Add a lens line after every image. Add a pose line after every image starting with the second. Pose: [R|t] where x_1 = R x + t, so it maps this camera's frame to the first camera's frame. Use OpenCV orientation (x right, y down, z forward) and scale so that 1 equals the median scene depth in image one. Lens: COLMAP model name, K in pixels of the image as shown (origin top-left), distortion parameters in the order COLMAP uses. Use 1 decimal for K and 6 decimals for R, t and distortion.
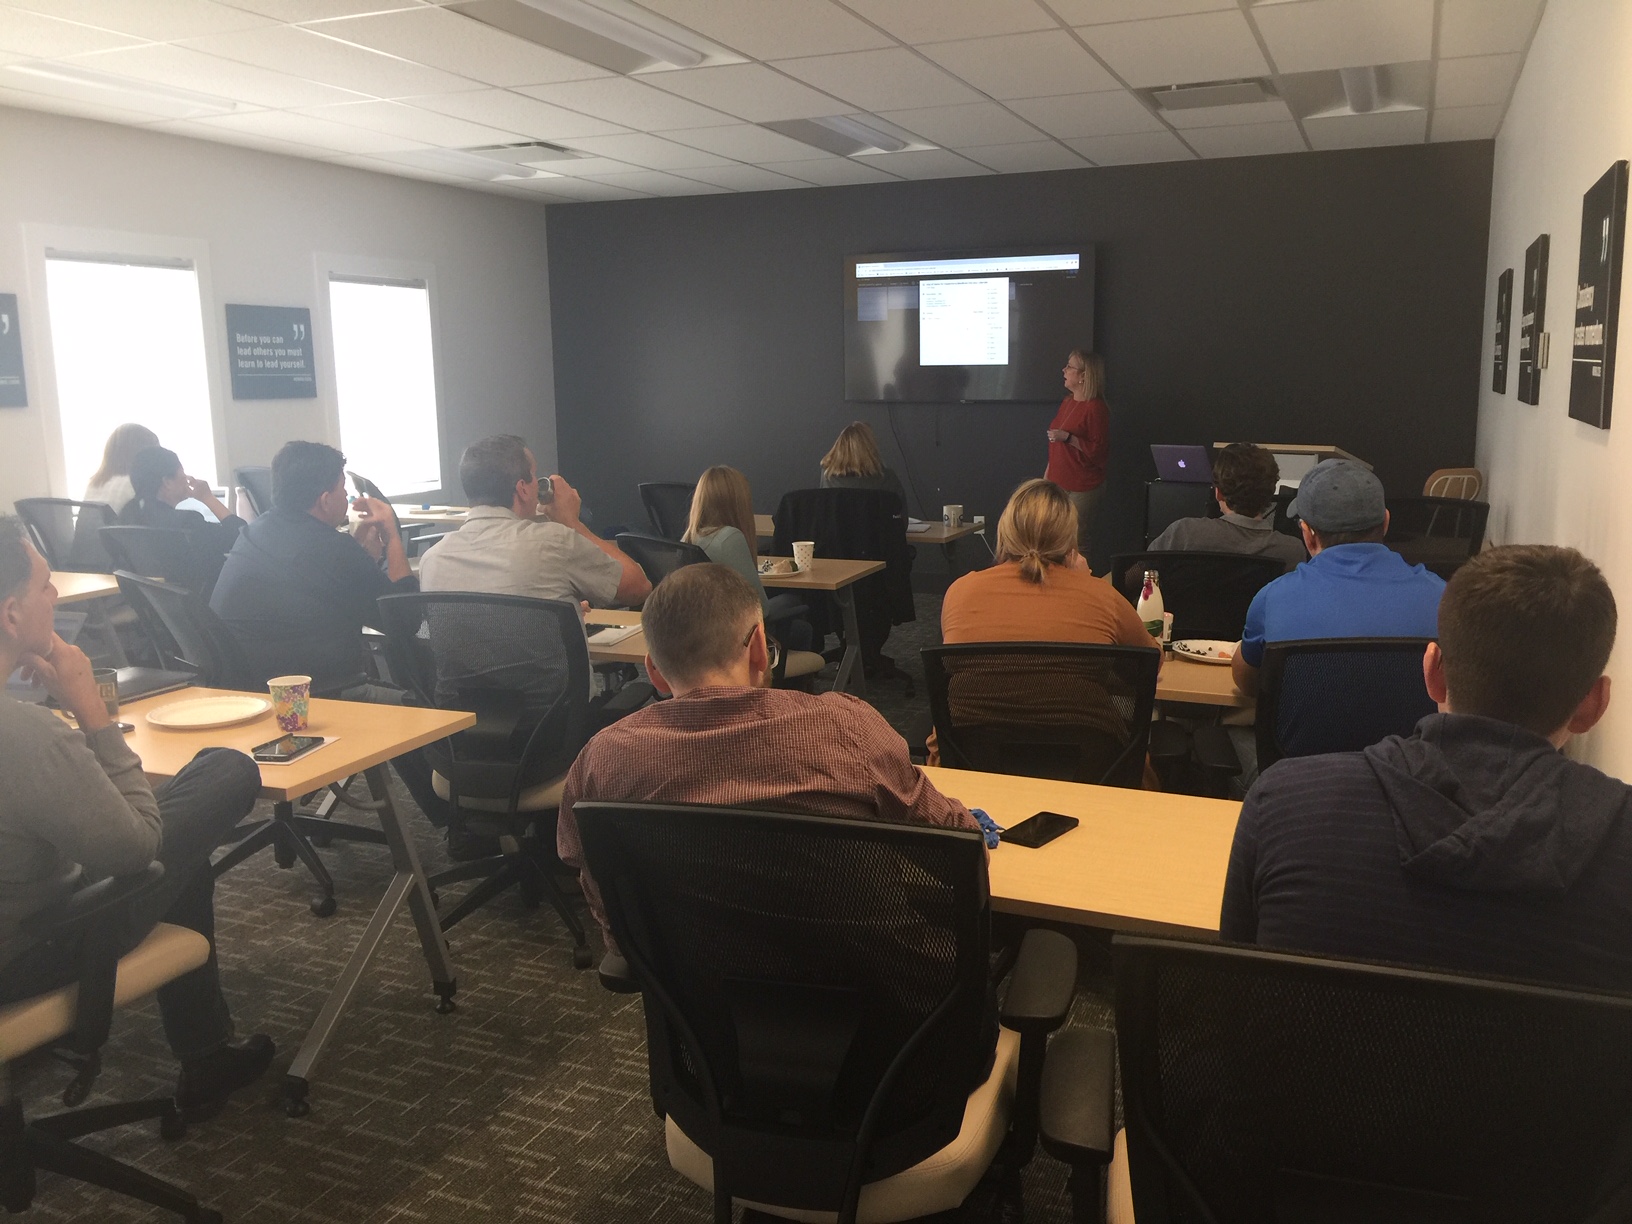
lens RADIAL K [[1384.2, 0, 813.4], [0, 1384.2, 611.4], [0, 0, 1]] dist [0.069939, -0.098844]
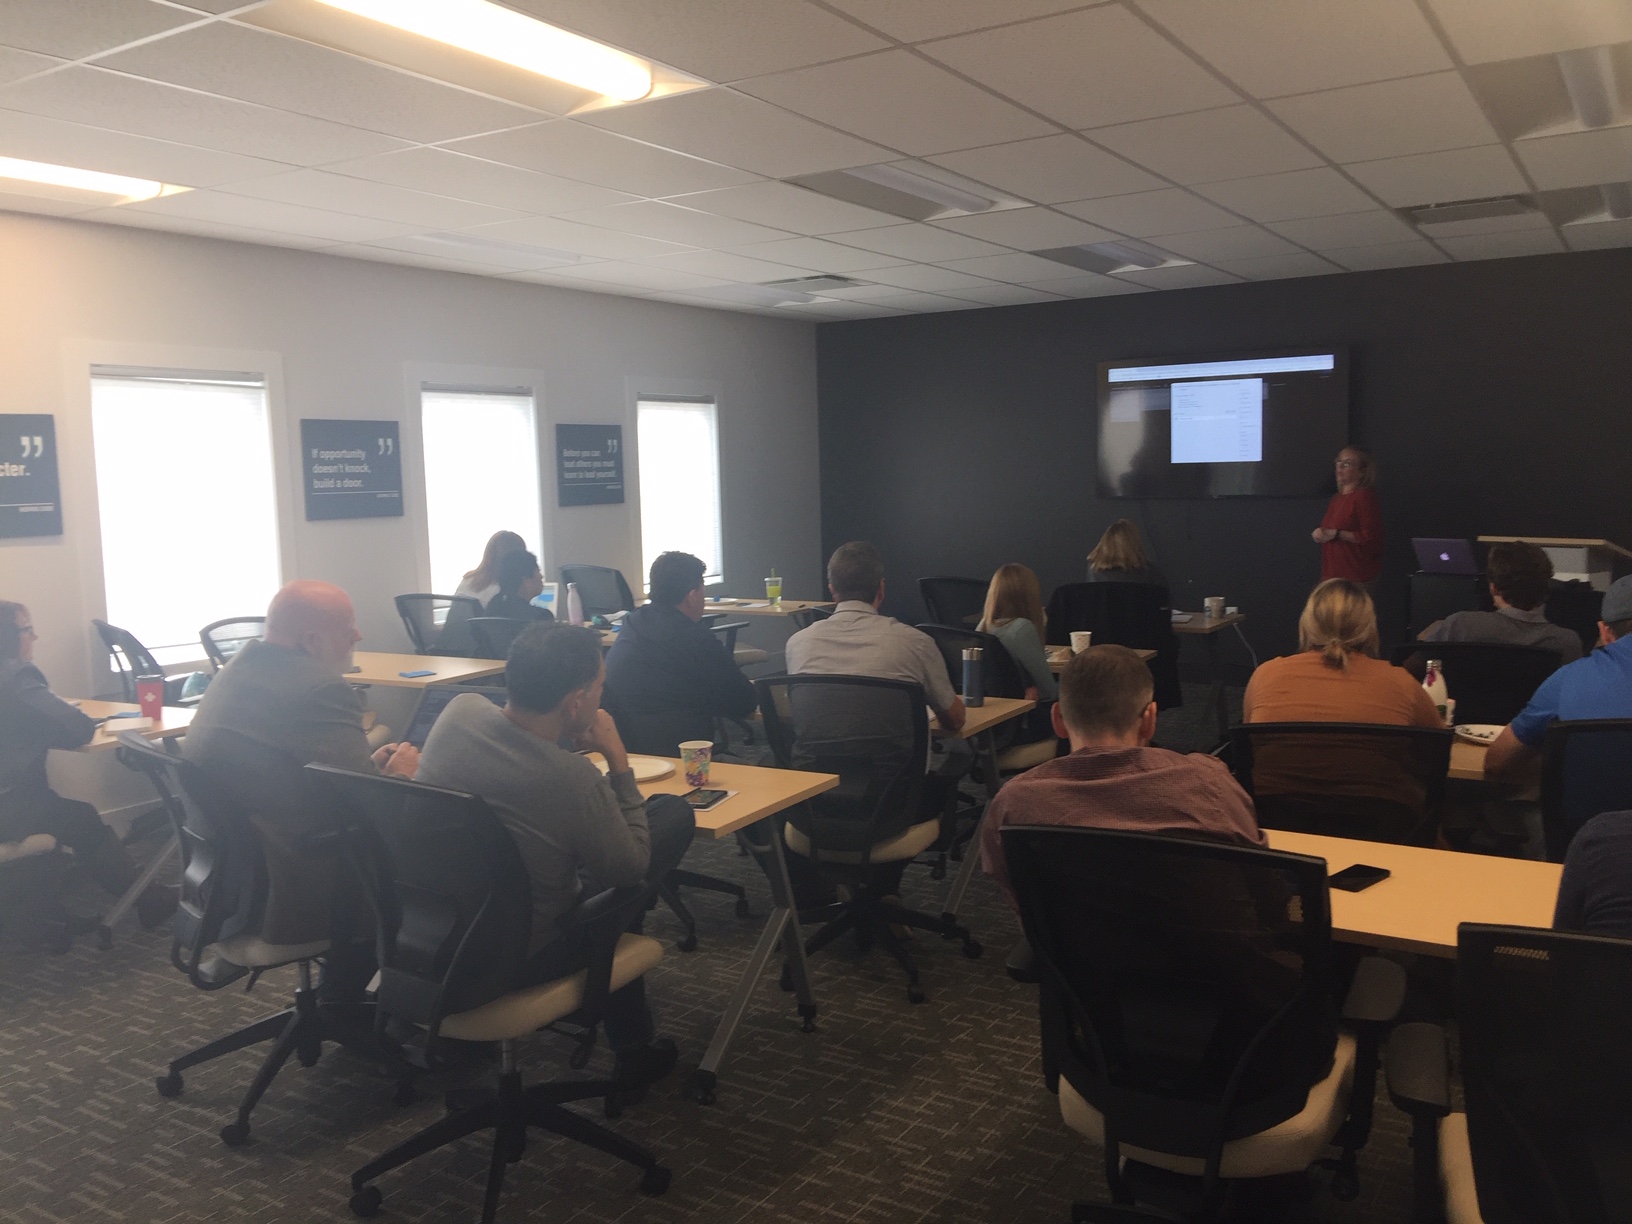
lens RADIAL K [[1384.2, 0, 814.6], [0, 1384.2, 608.9], [0, 0, 1]] dist [0.069939, -0.098844]
pose [[0.988259, -0.000285, -0.152790, -0.054041], [-0.009726, 0.997853, -0.064767, 0.005079], [0.152480, 0.065492, 0.986134, -0.123991]]
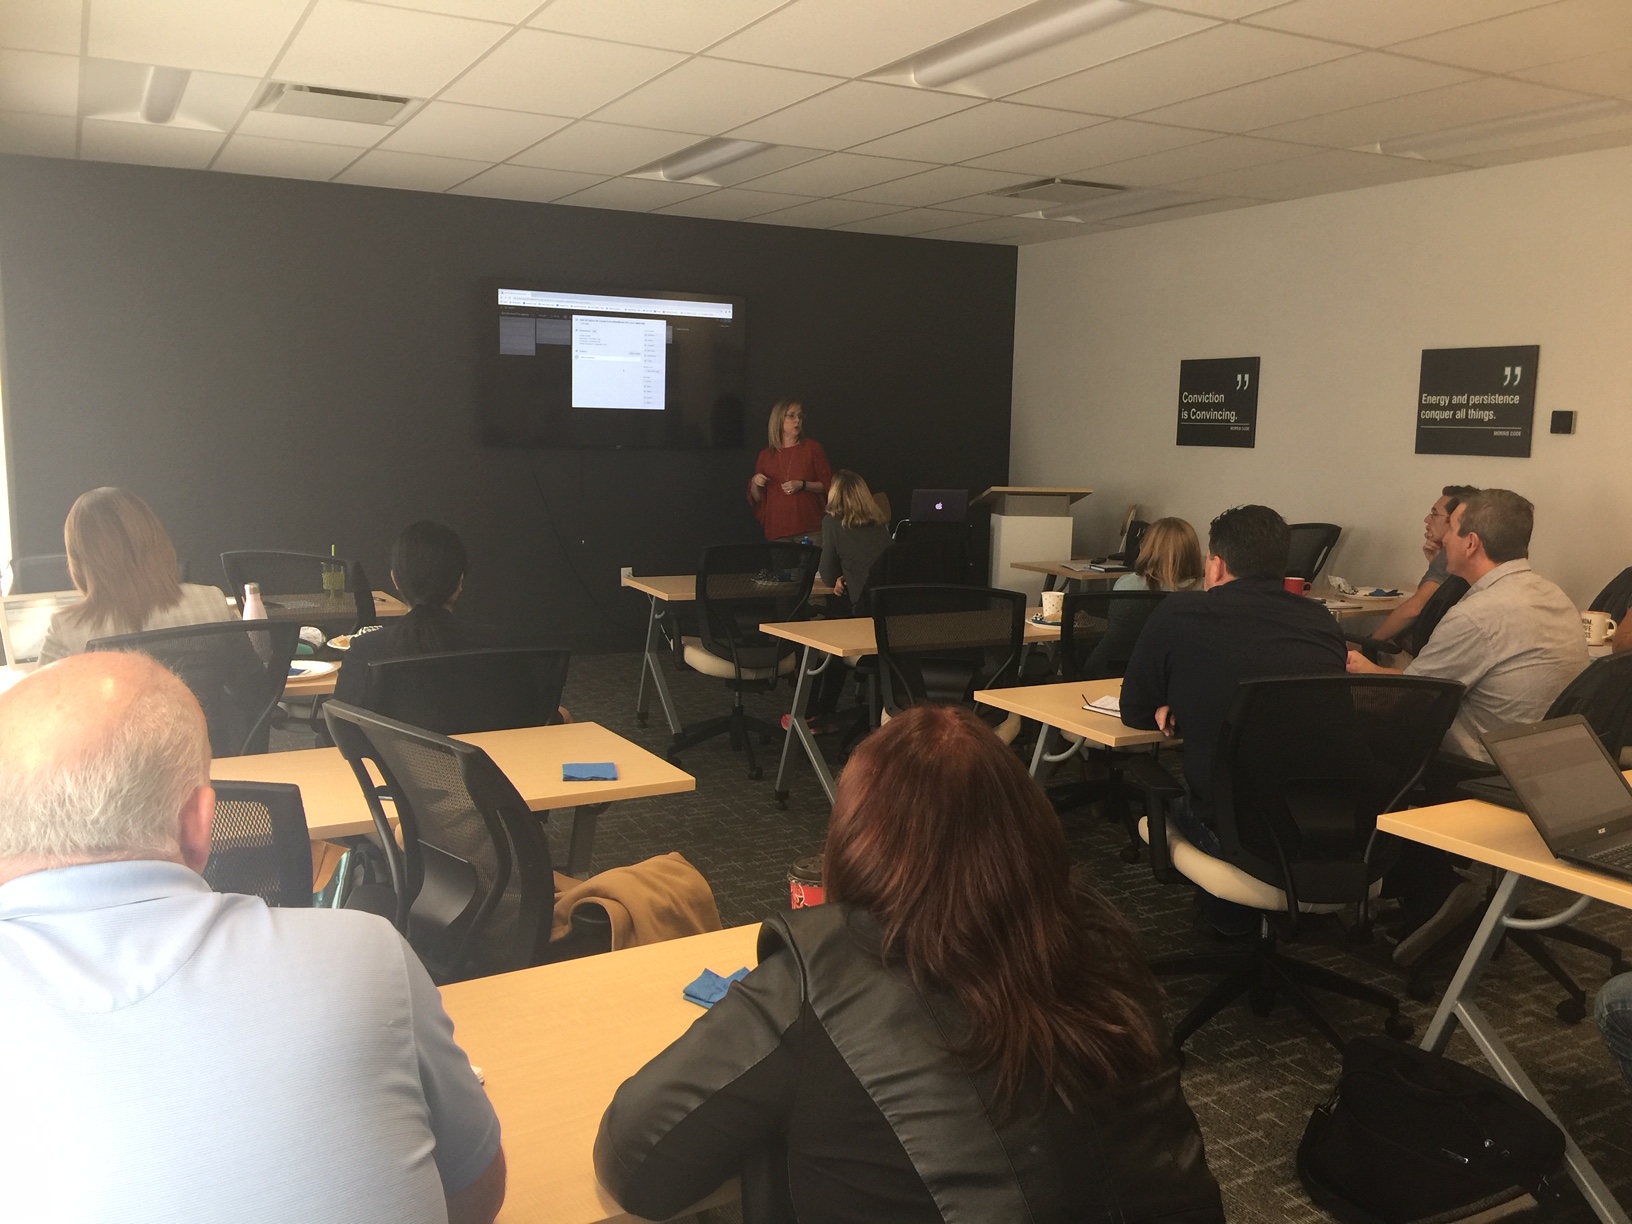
lens RADIAL K [[1384.2, 0, 812.7], [0, 1384.2, 612.2], [0, 0, 1]] dist [0.069939, -0.098844]
pose [[0.629926, -0.088548, 0.771591, -1.009790], [0.106040, 0.993982, 0.027499, -0.094266], [-0.769382, 0.064498, 0.635525, 0.562469]]
